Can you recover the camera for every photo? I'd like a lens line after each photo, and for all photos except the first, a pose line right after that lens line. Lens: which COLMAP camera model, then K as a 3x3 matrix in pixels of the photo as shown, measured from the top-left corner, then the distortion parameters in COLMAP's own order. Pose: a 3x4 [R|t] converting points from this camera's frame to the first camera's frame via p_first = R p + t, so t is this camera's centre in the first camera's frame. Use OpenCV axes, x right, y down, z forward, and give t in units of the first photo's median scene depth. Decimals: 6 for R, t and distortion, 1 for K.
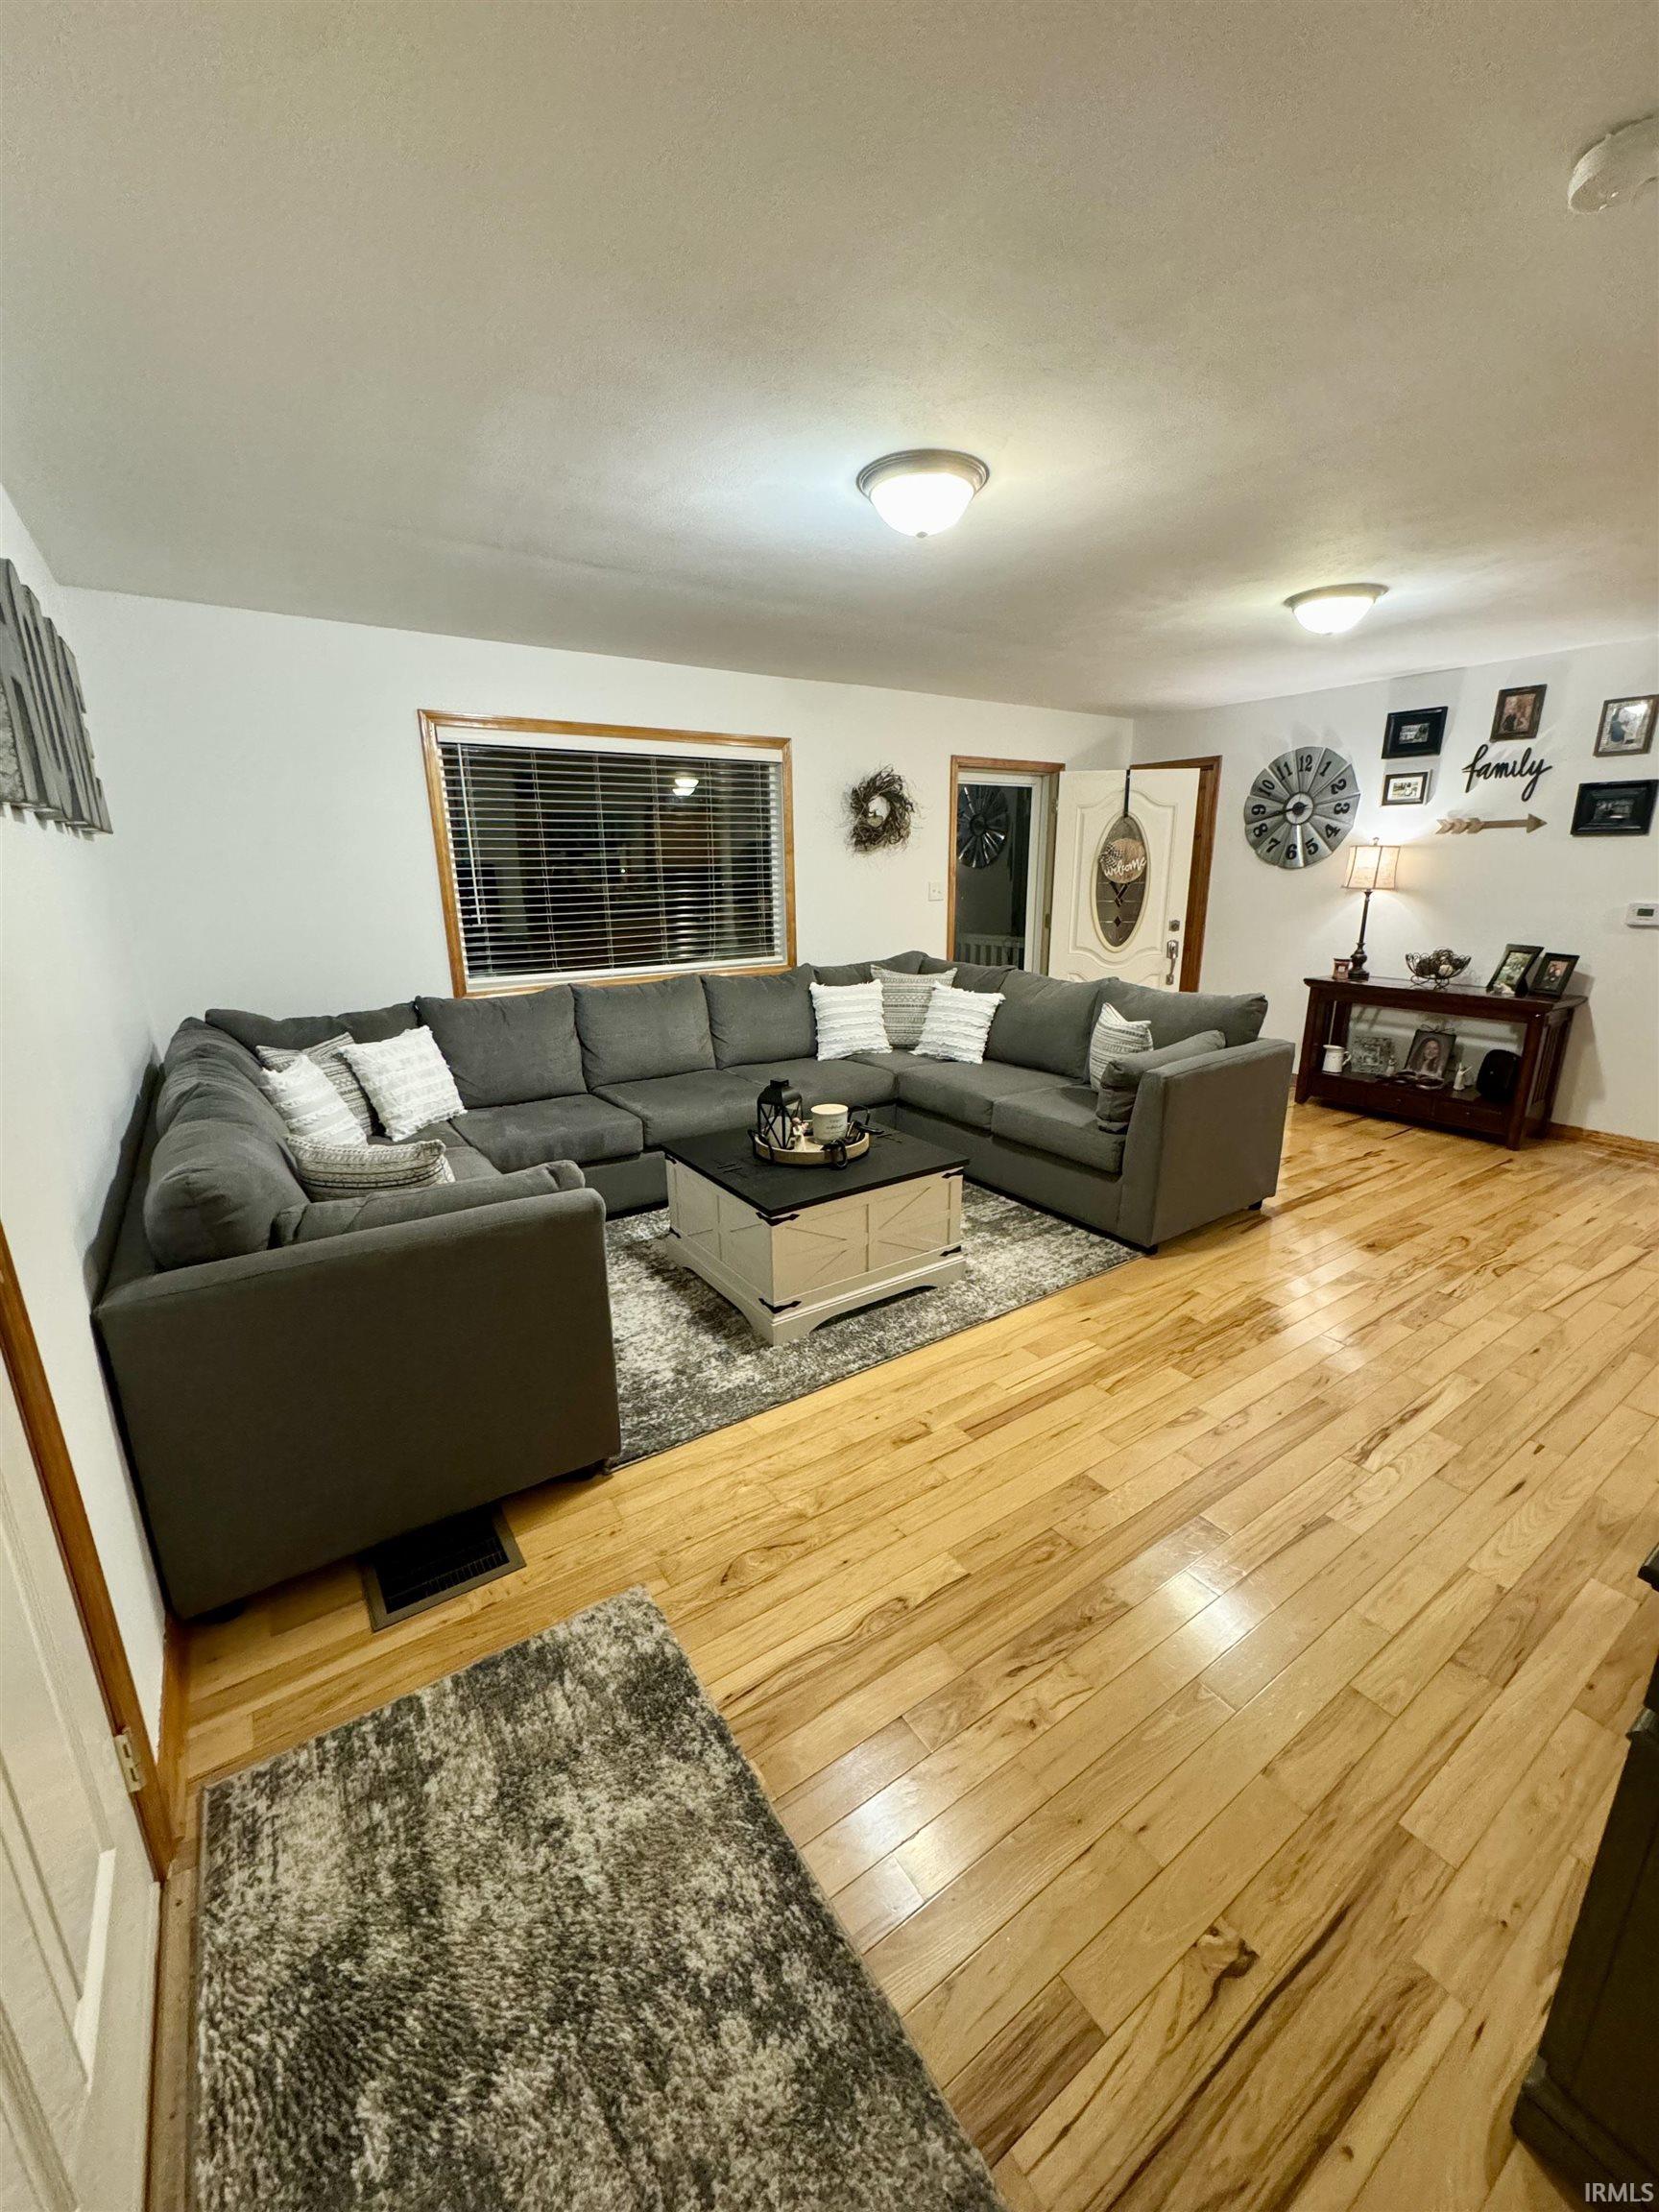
lens RADIAL K [[878.9, 0, 834.6], [0, 878.9, 1110.1], [0, 0, 1]] dist [-0.002752, 0.000406]
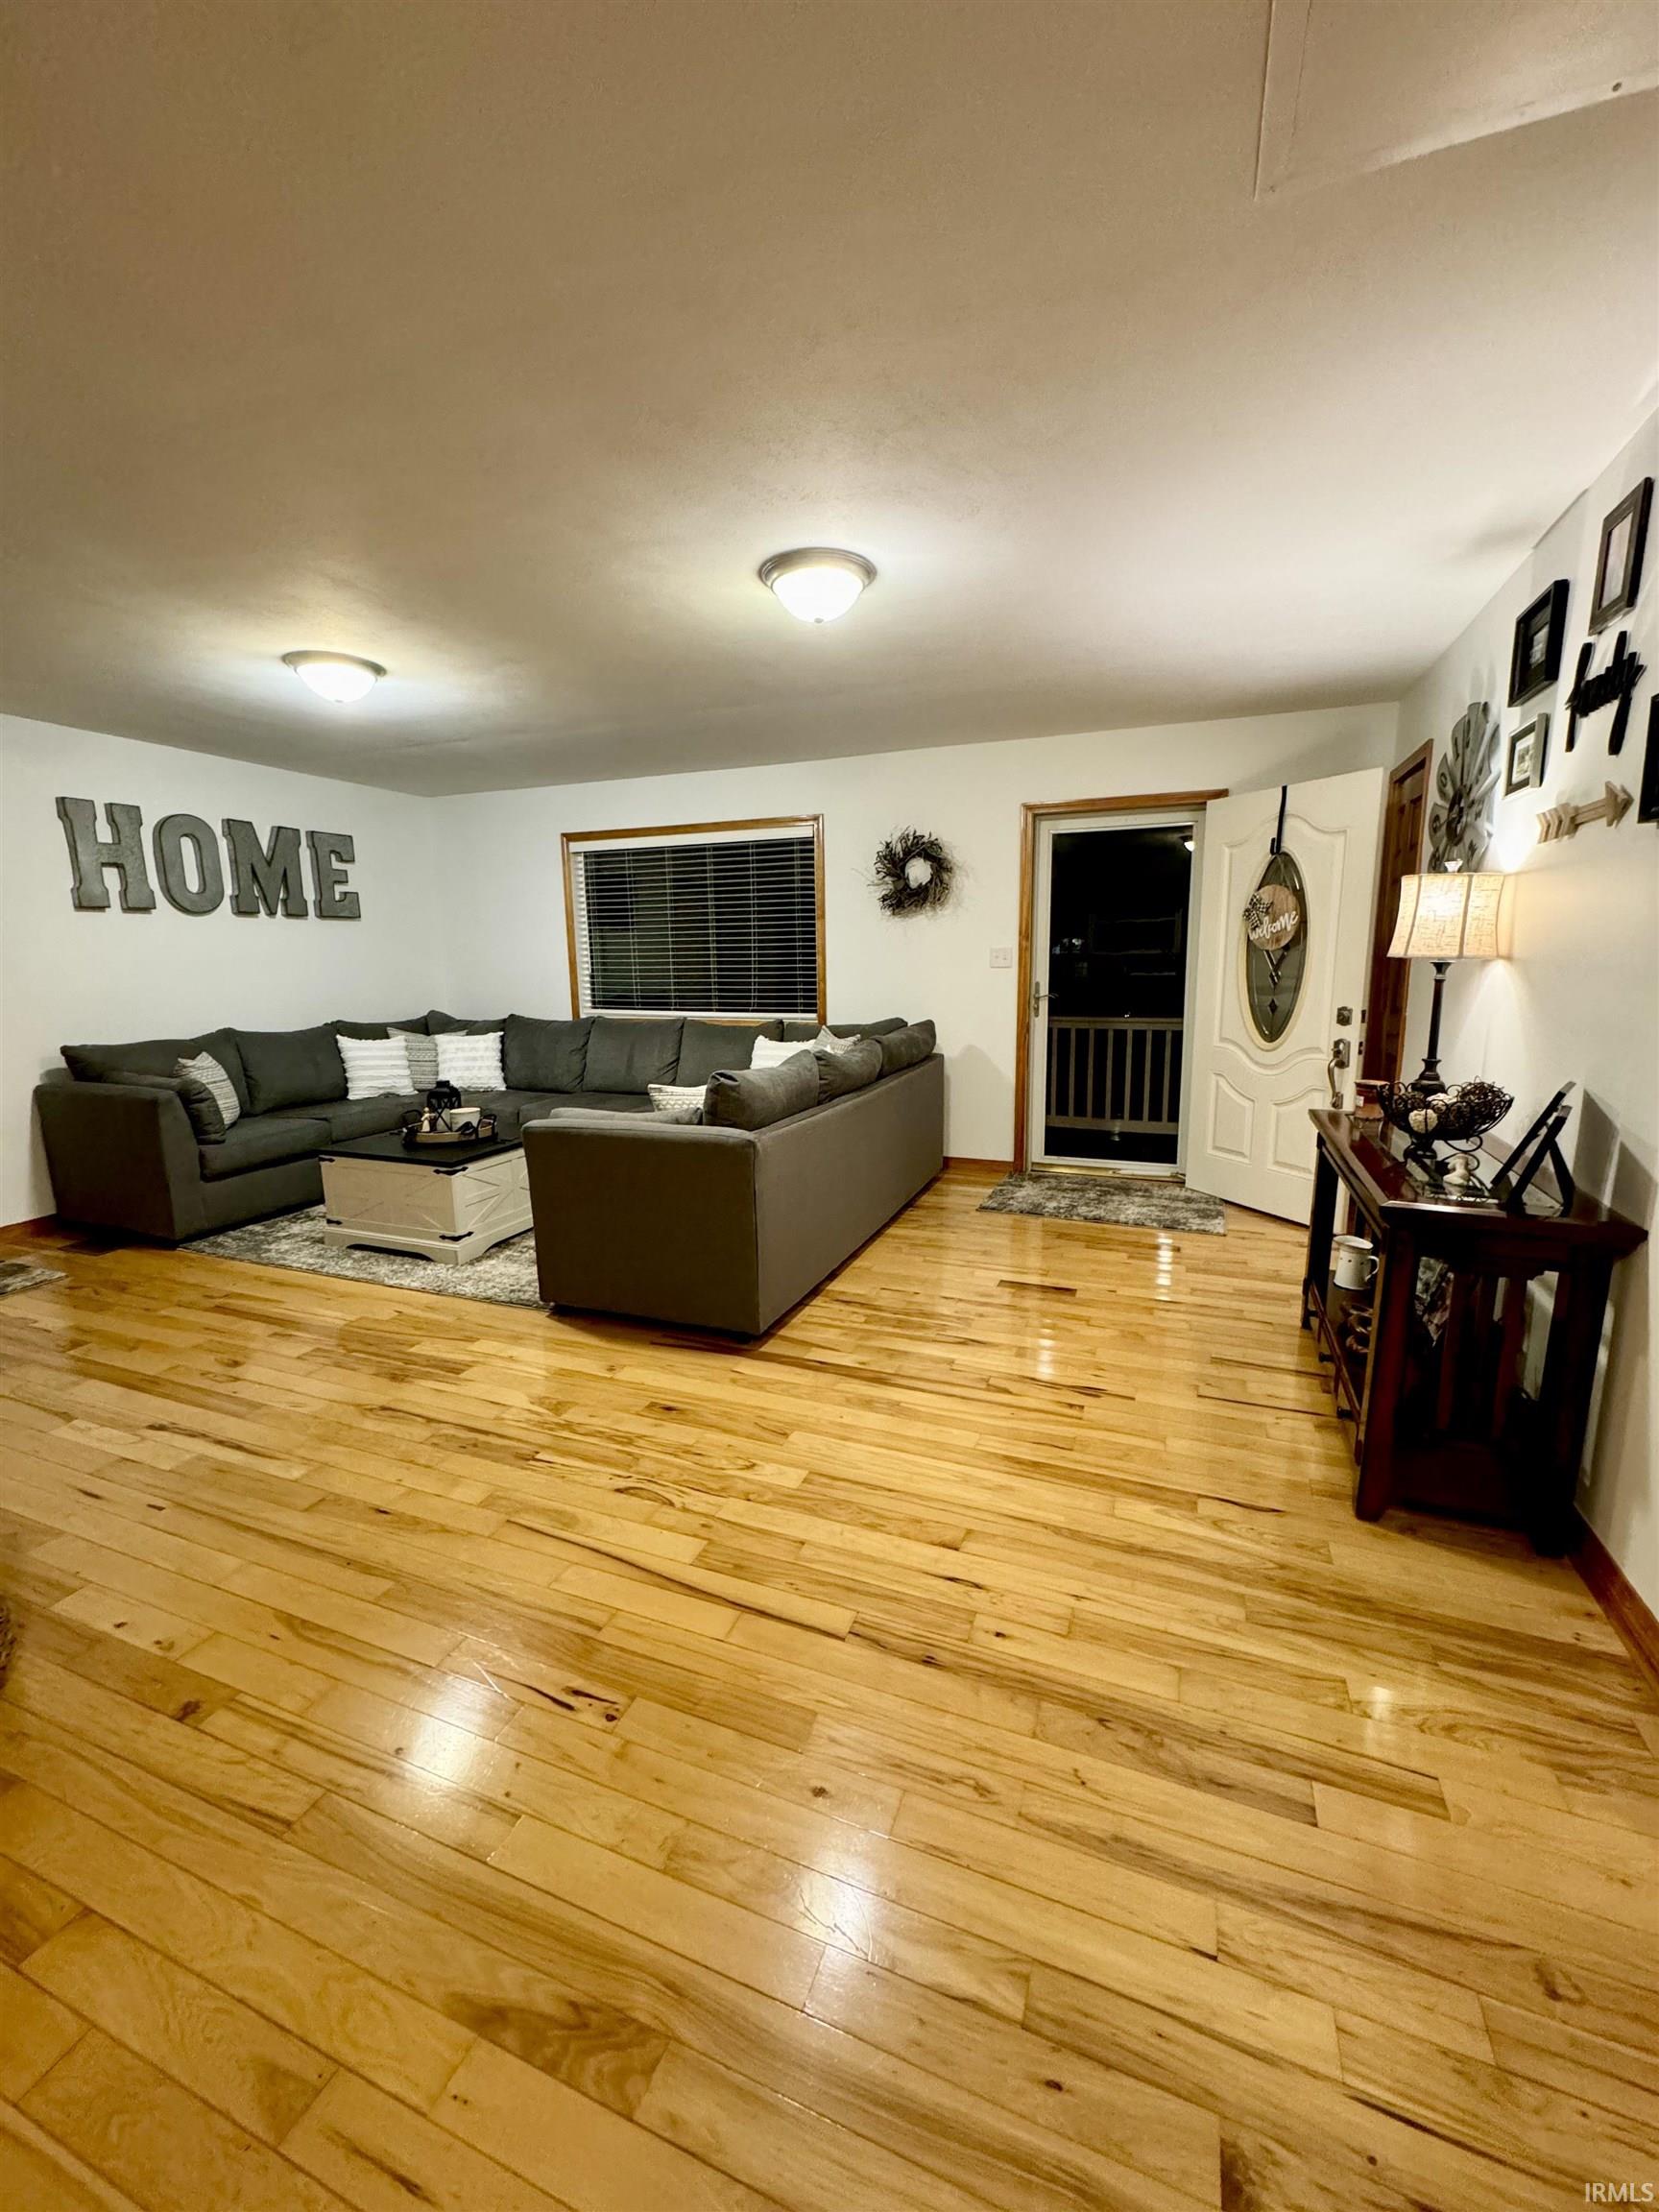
lens RADIAL K [[878.9, 0, 833.4], [0, 878.9, 1108.3], [0, 0, 1]] dist [-0.002752, 0.000406]
pose [[0.556201, 0.149708, -0.817452, 0.975345], [-0.219748, 0.975124, 0.029066, -0.115520], [0.801468, 0.163467, 0.575263, 0.490642]]
